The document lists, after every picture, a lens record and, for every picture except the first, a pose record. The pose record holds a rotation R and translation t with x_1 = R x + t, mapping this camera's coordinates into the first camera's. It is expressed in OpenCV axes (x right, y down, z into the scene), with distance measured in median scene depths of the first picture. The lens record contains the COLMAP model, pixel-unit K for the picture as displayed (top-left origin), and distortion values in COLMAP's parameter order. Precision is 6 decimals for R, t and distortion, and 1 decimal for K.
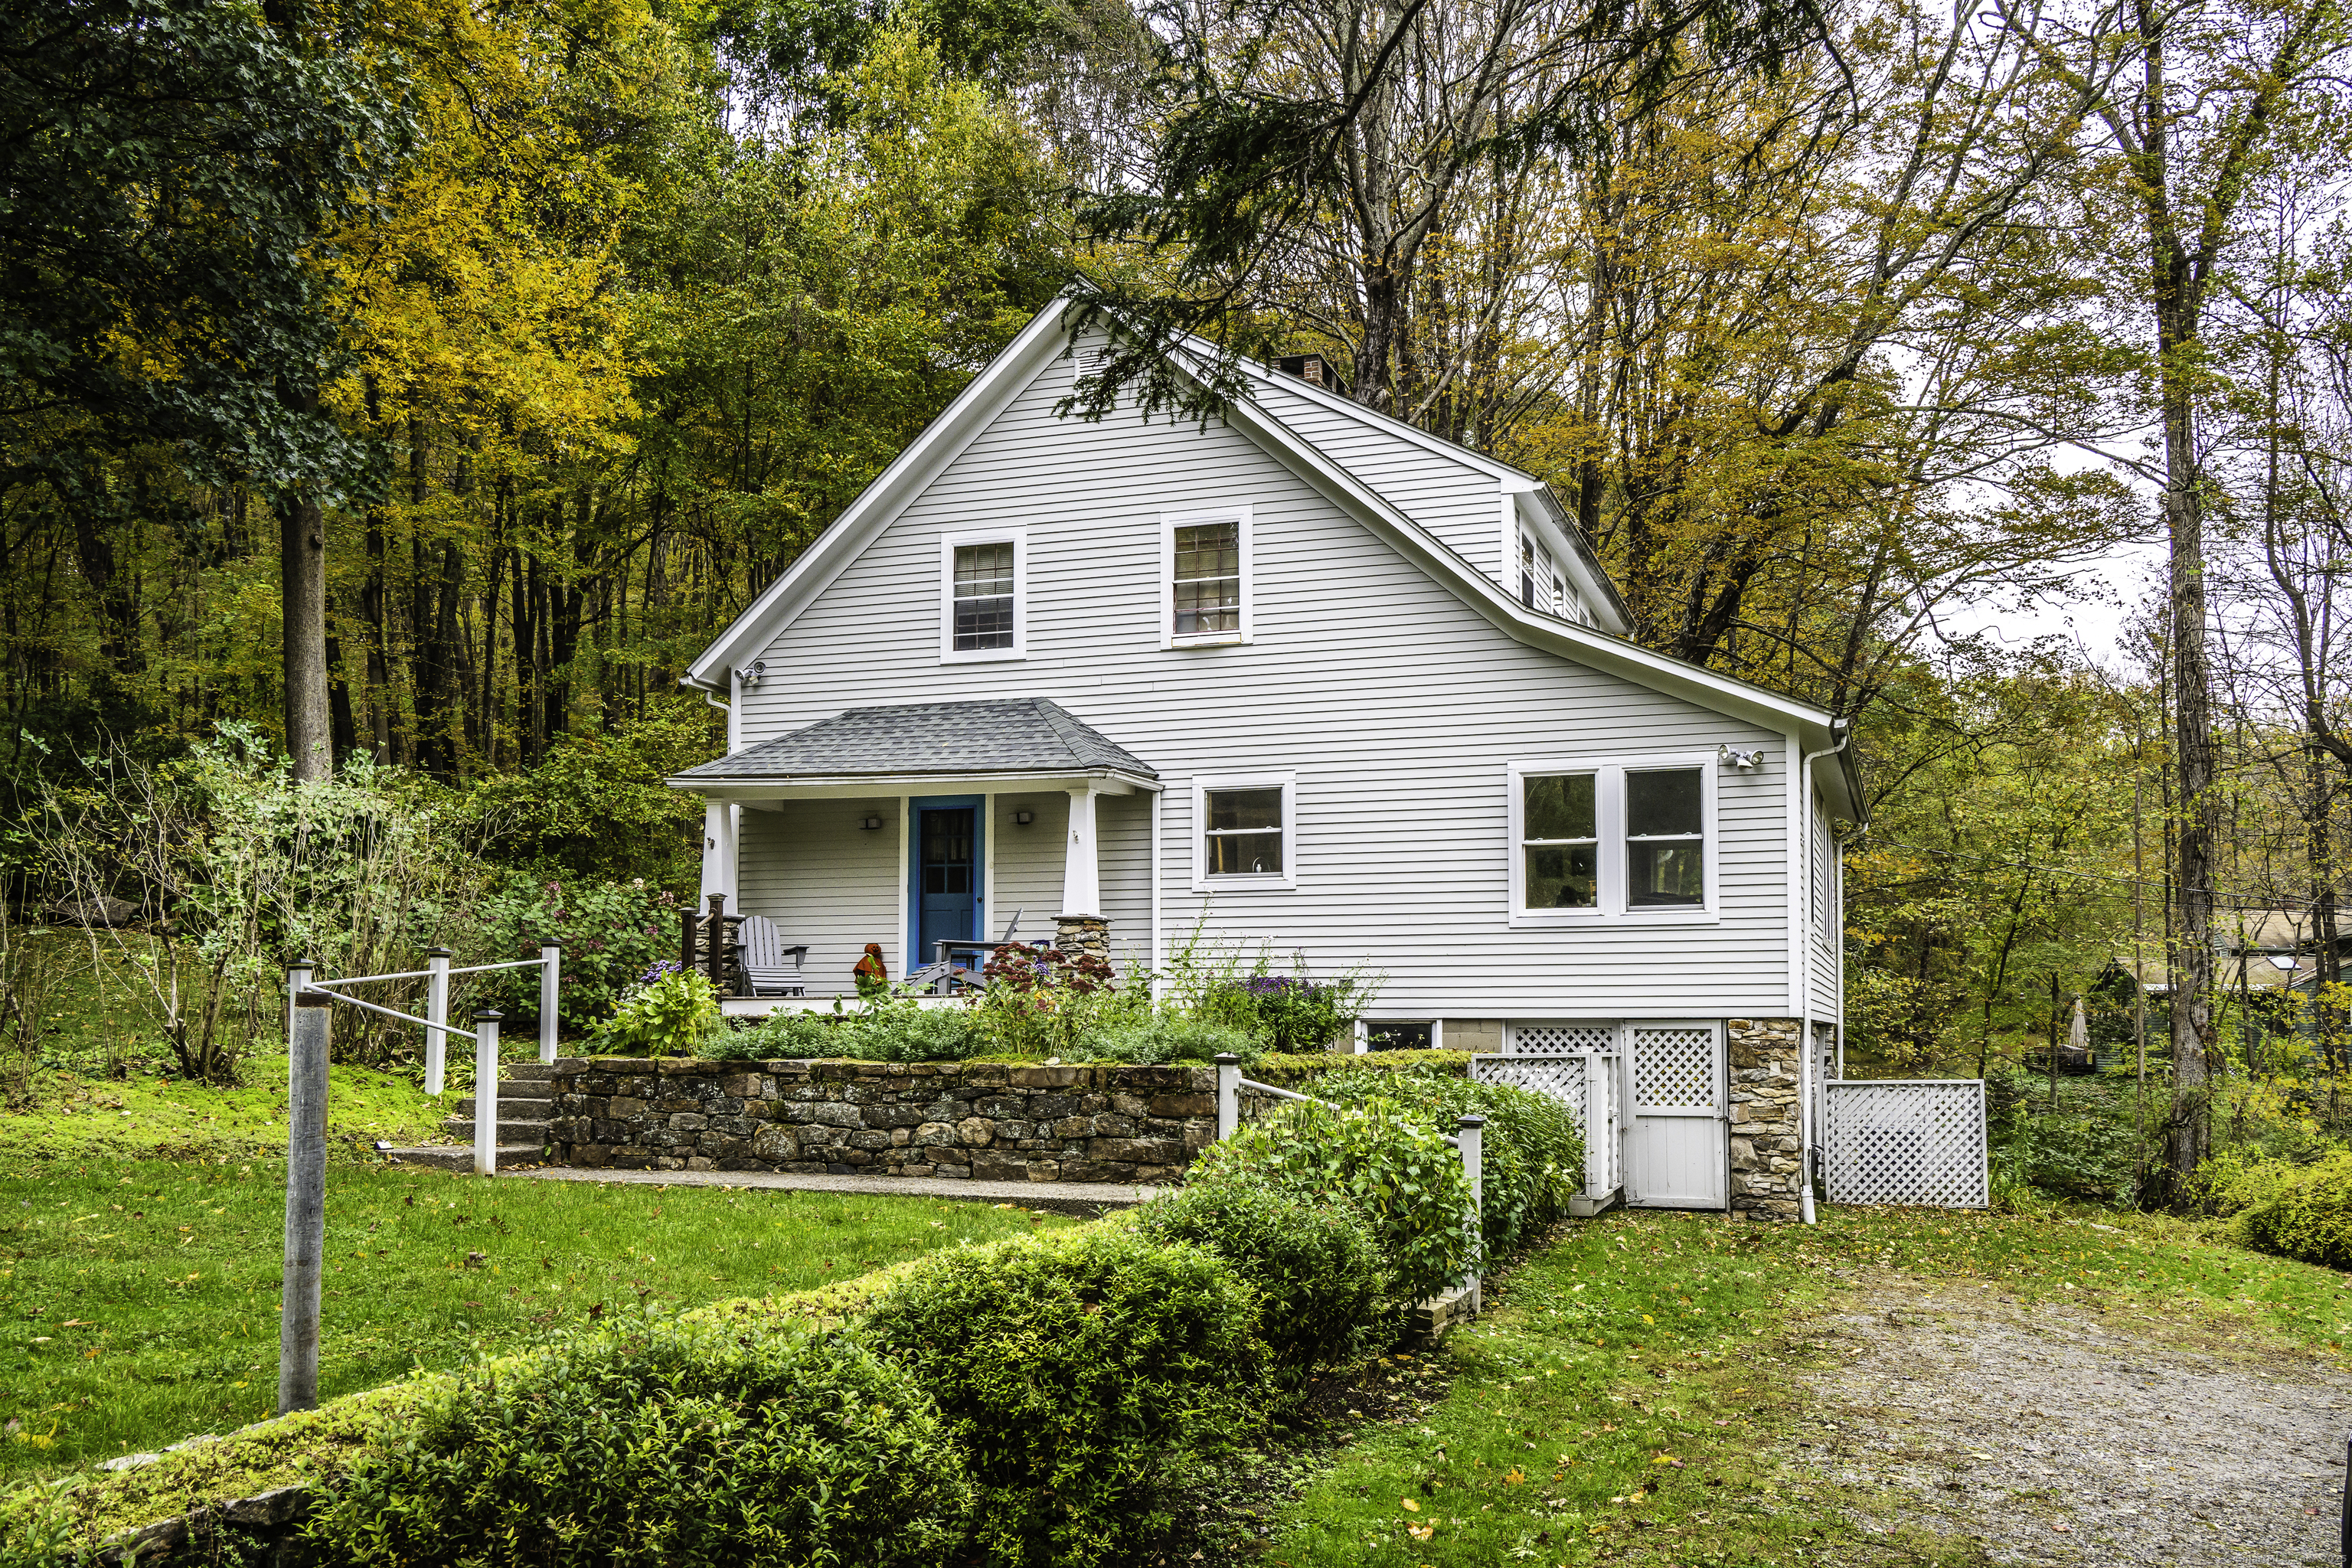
lens RADIAL K [[2089.7, 0, 1177.2], [0, 2089.7, 773.0], [0, 0, 1]] dist [0.002746, -0.006363]
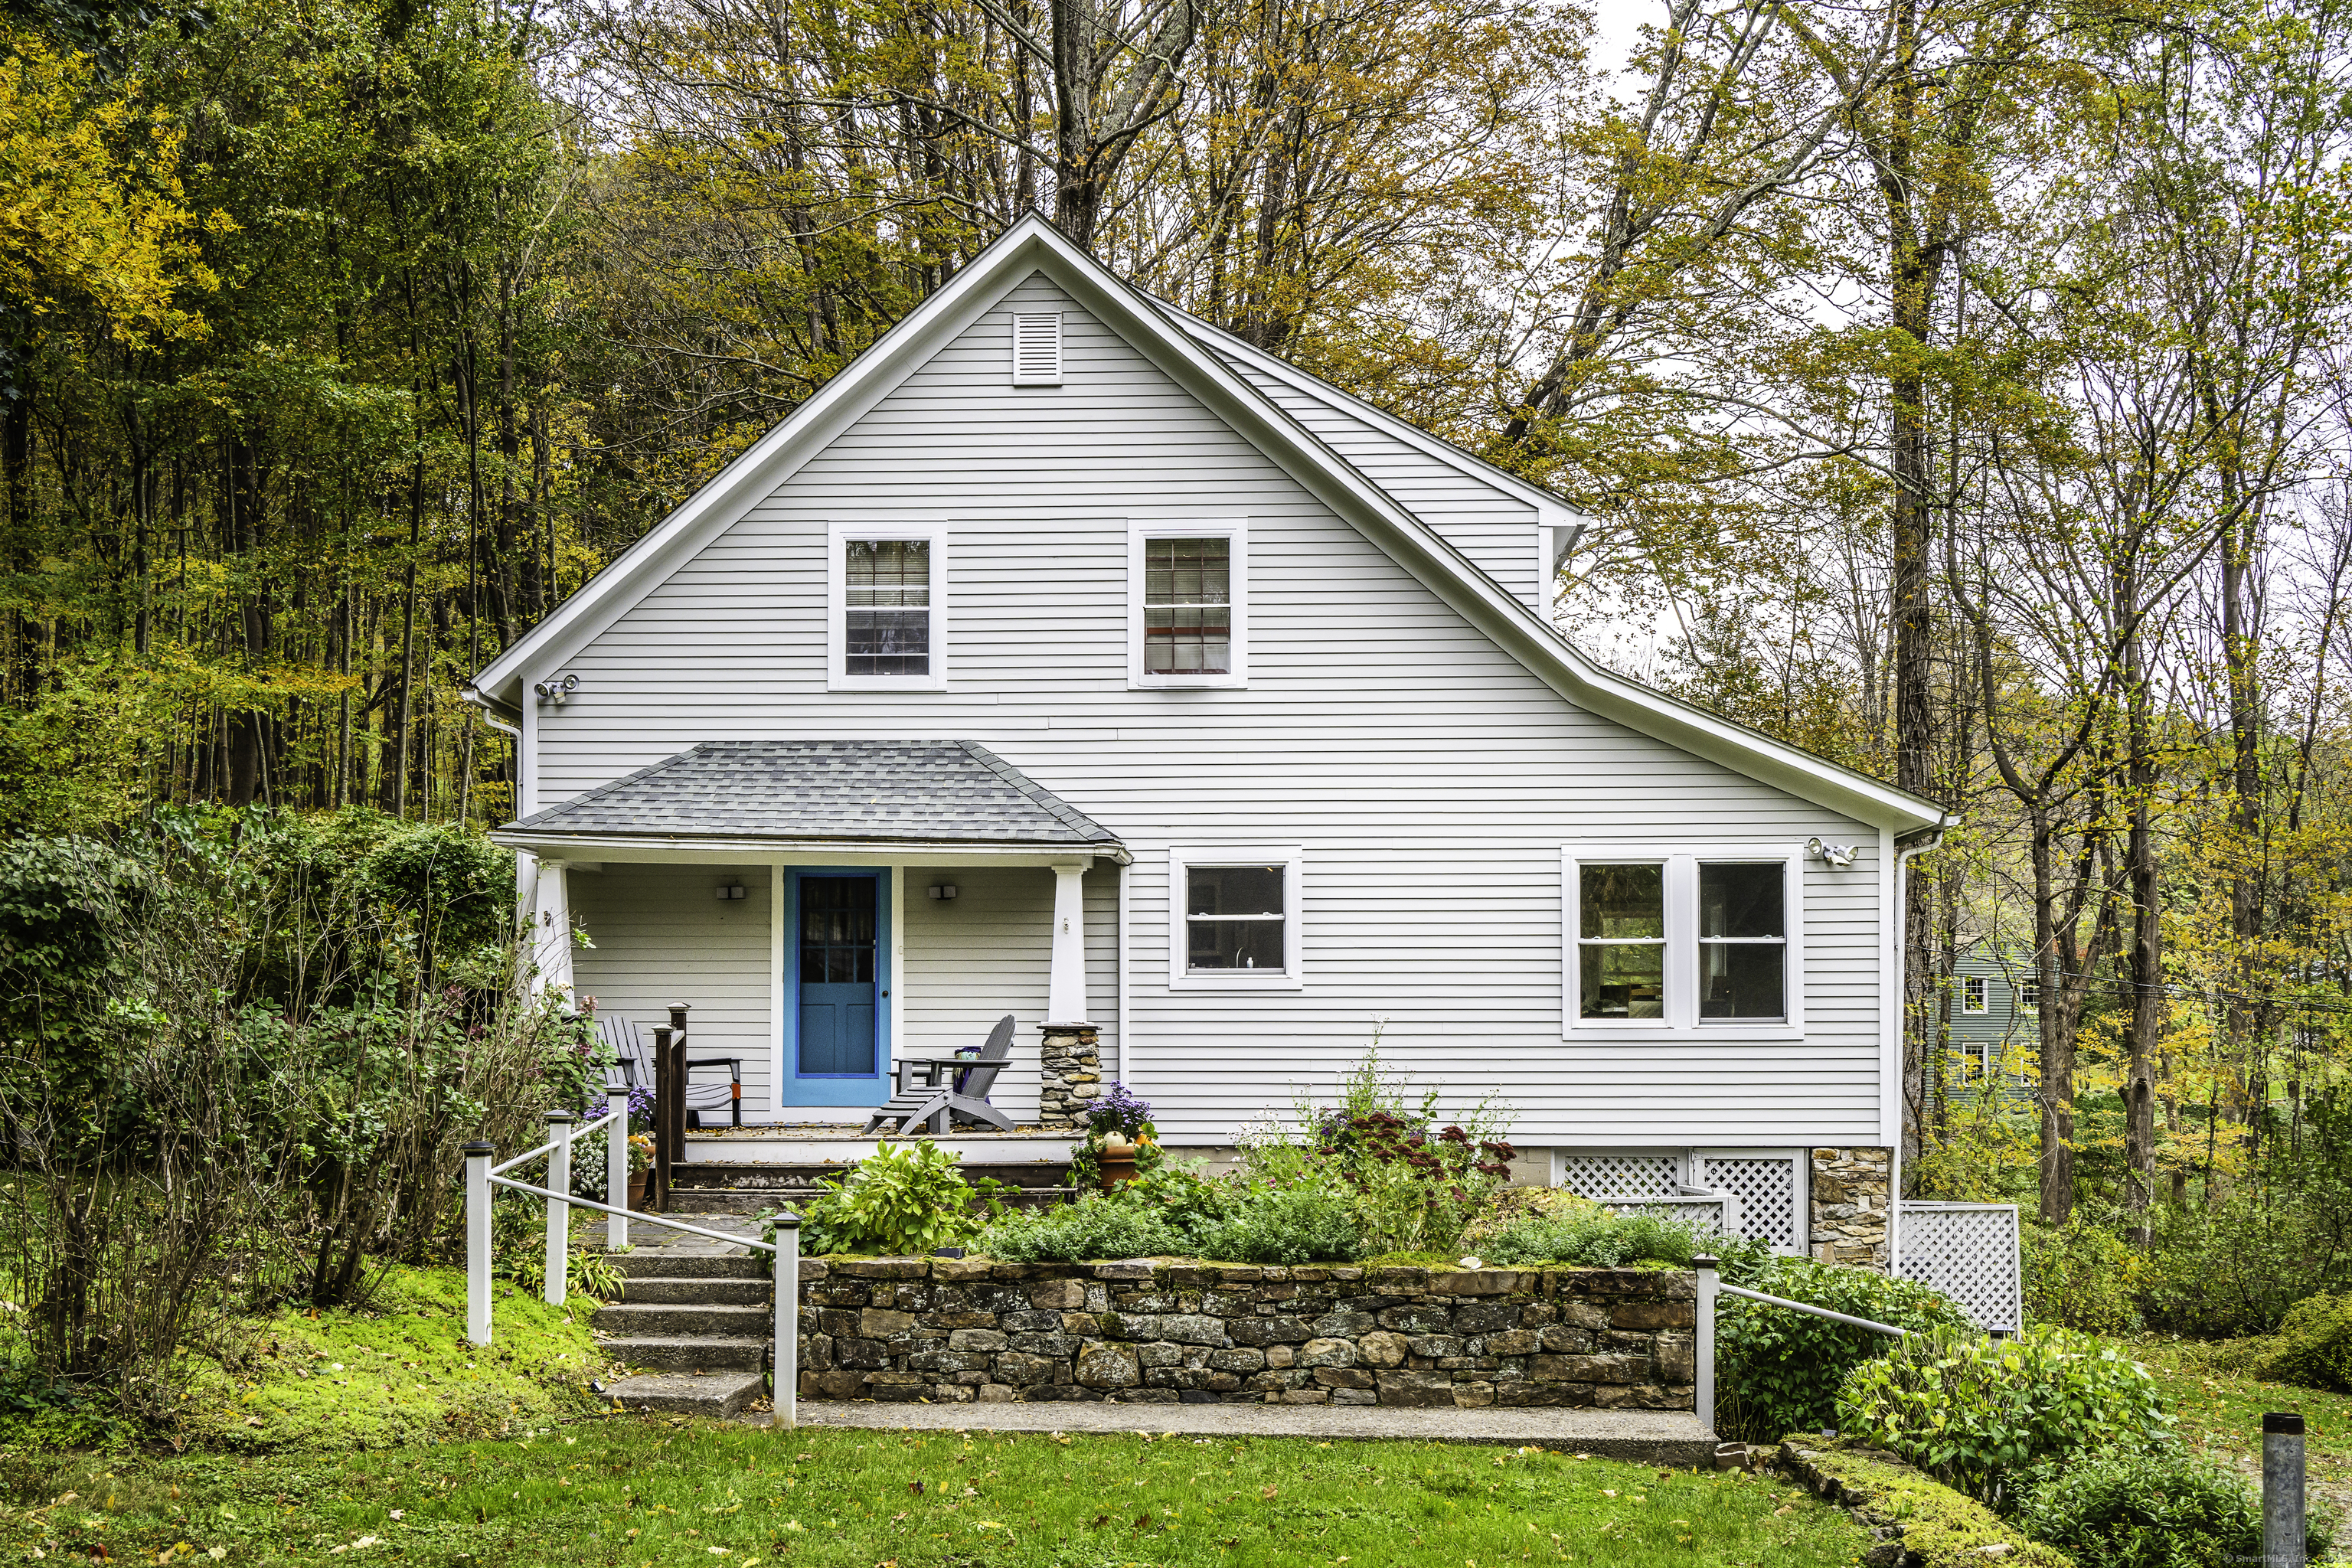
lens RADIAL K [[2635.8, 0, 1169.8], [0, 2635.8, 793.6], [0, 0, 1]] dist [0.016277, 0.000000]
pose [[0.952958, 0.028366, 0.301773, -0.331356], [-0.036478, 0.999108, 0.021279, -0.045216], [-0.300900, -0.031286, 0.953142, 0.021303]]
